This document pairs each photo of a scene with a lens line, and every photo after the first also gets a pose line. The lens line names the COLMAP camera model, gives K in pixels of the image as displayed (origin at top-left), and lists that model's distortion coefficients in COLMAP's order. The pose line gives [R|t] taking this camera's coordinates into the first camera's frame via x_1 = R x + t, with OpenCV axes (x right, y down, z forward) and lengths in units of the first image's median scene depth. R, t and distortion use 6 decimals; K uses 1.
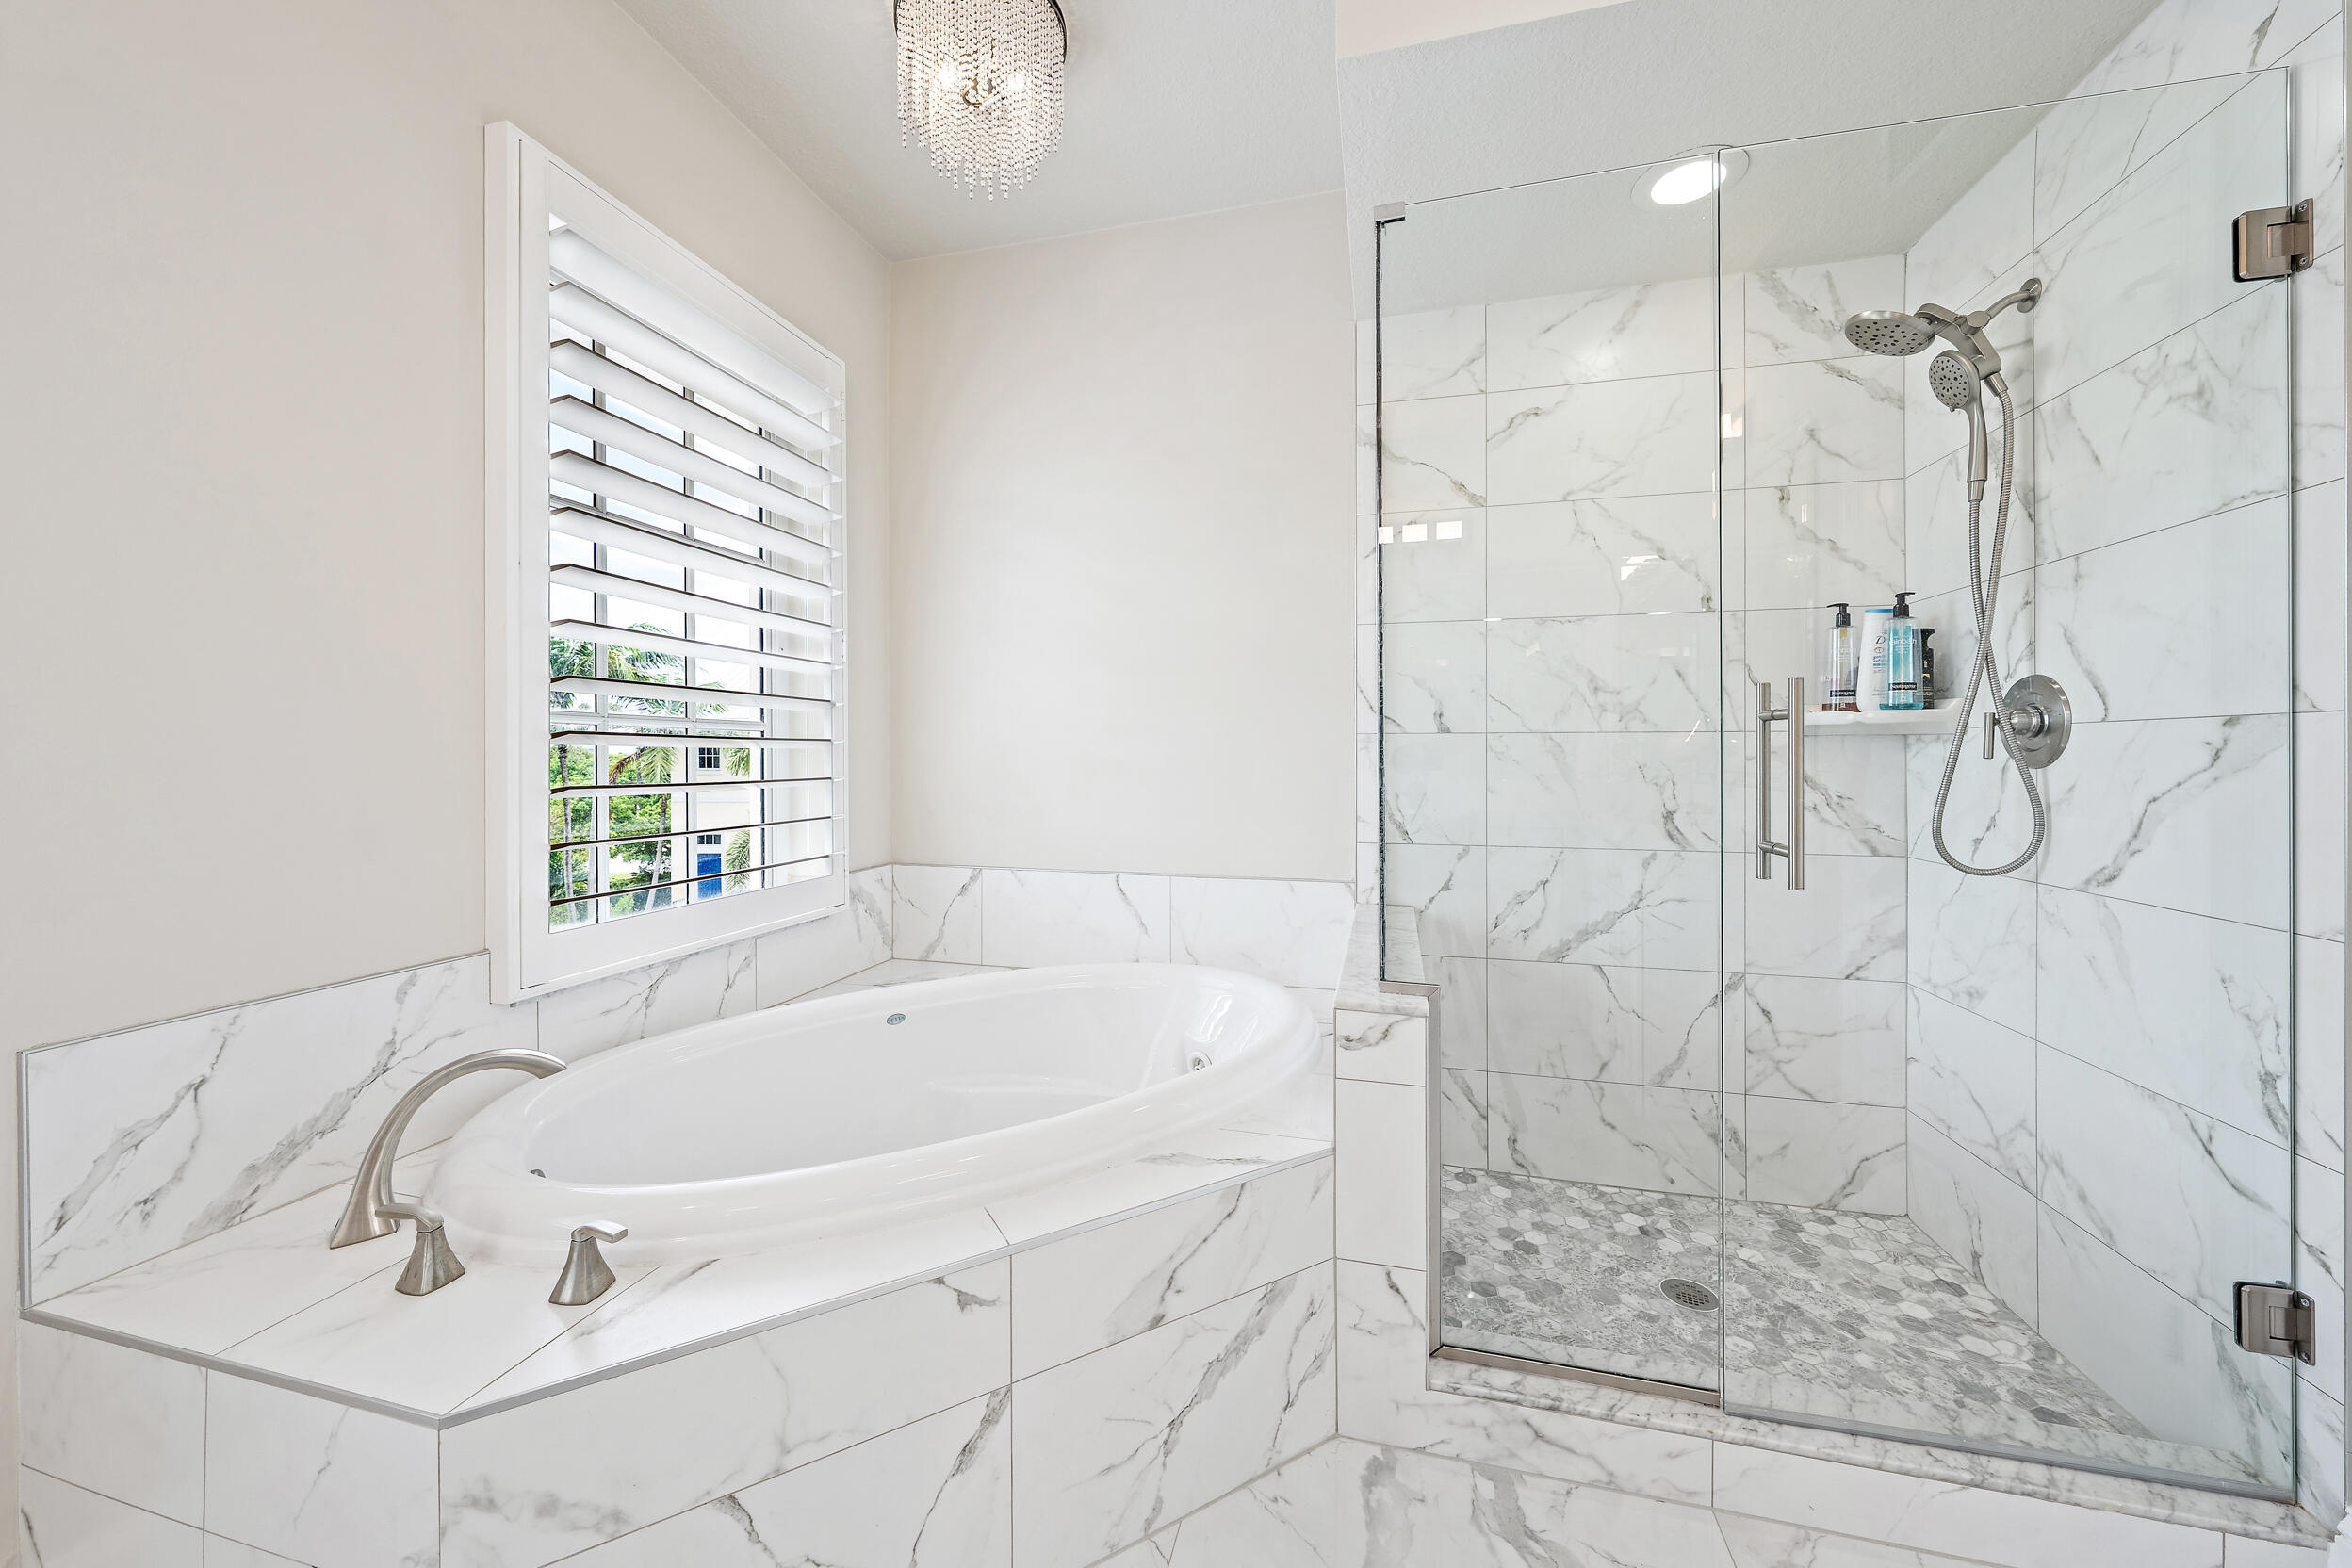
lens RADIAL K [[818.9, 0, 1172.2], [0, 818.9, 756.3], [0, 0, 1]] dist [0.000821, 0.000092]
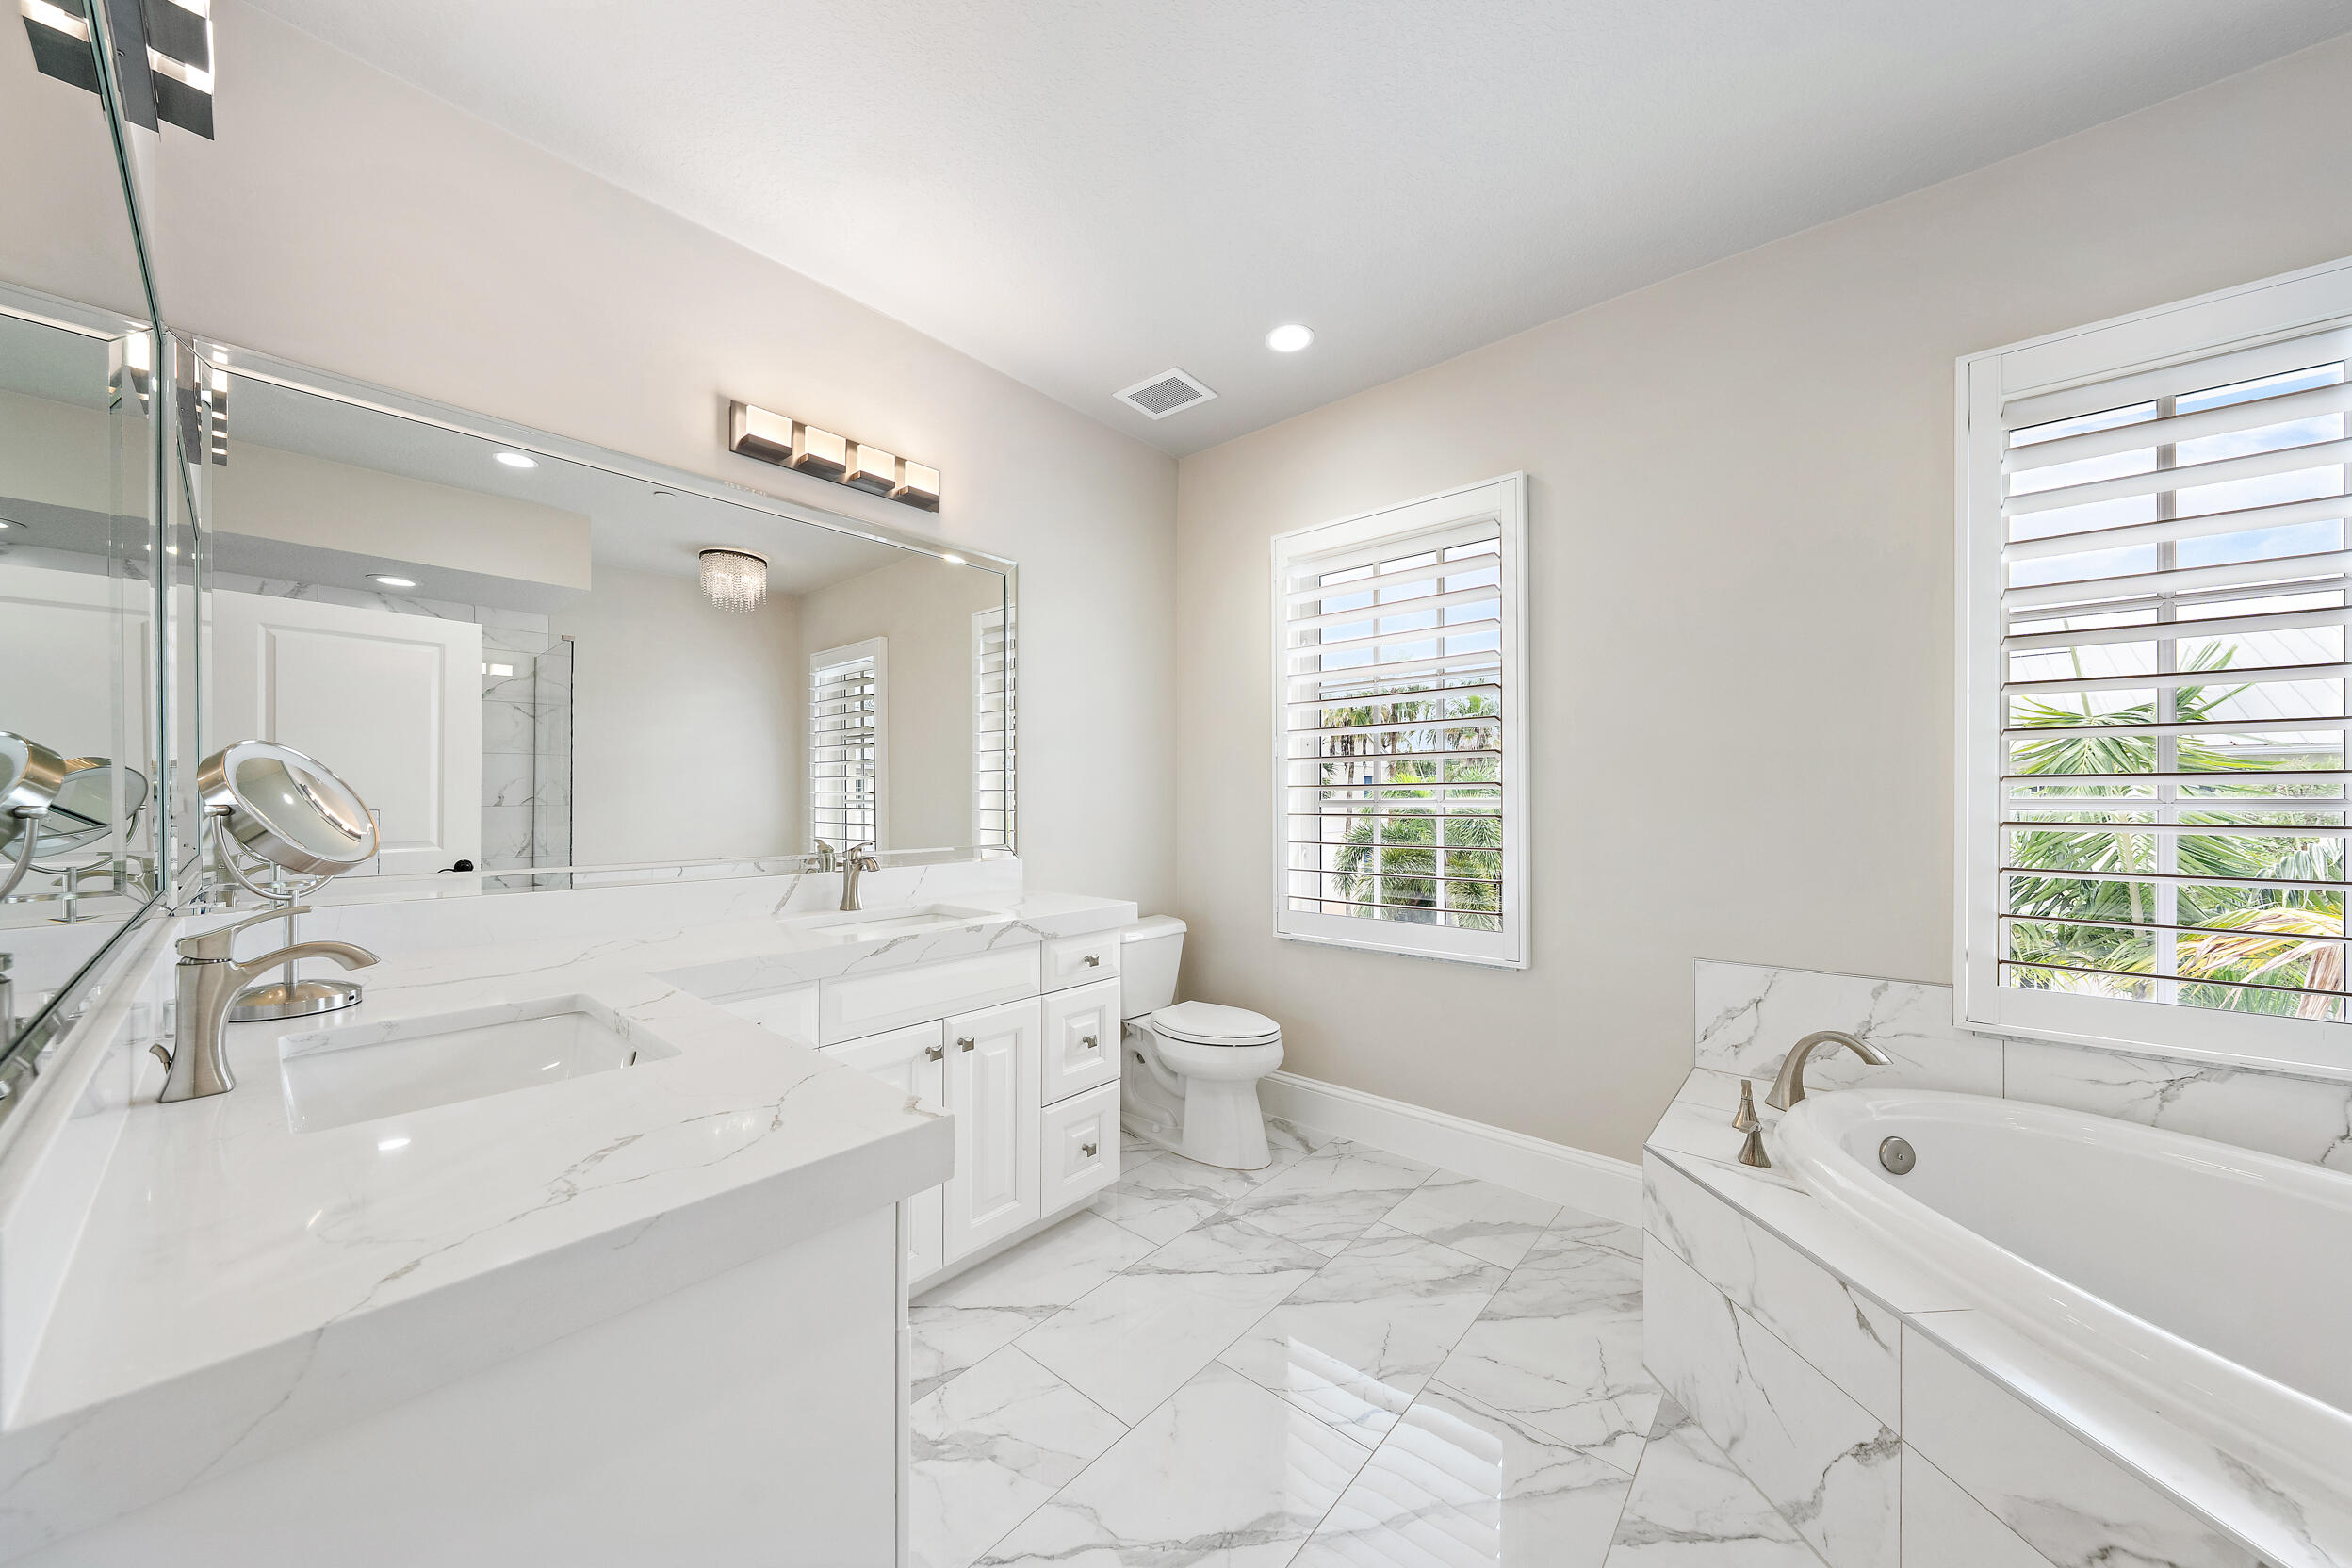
lens RADIAL K [[809.3, 0, 1176.0], [0, 809.3, 784.0], [0, 0, 1]] dist [-0.001036, -0.000069]
pose [[-0.441015, -0.021293, -0.897247, 1.061996], [0.004134, 0.999660, -0.025755, -0.067423], [0.897490, -0.015067, -0.440777, 0.549403]]
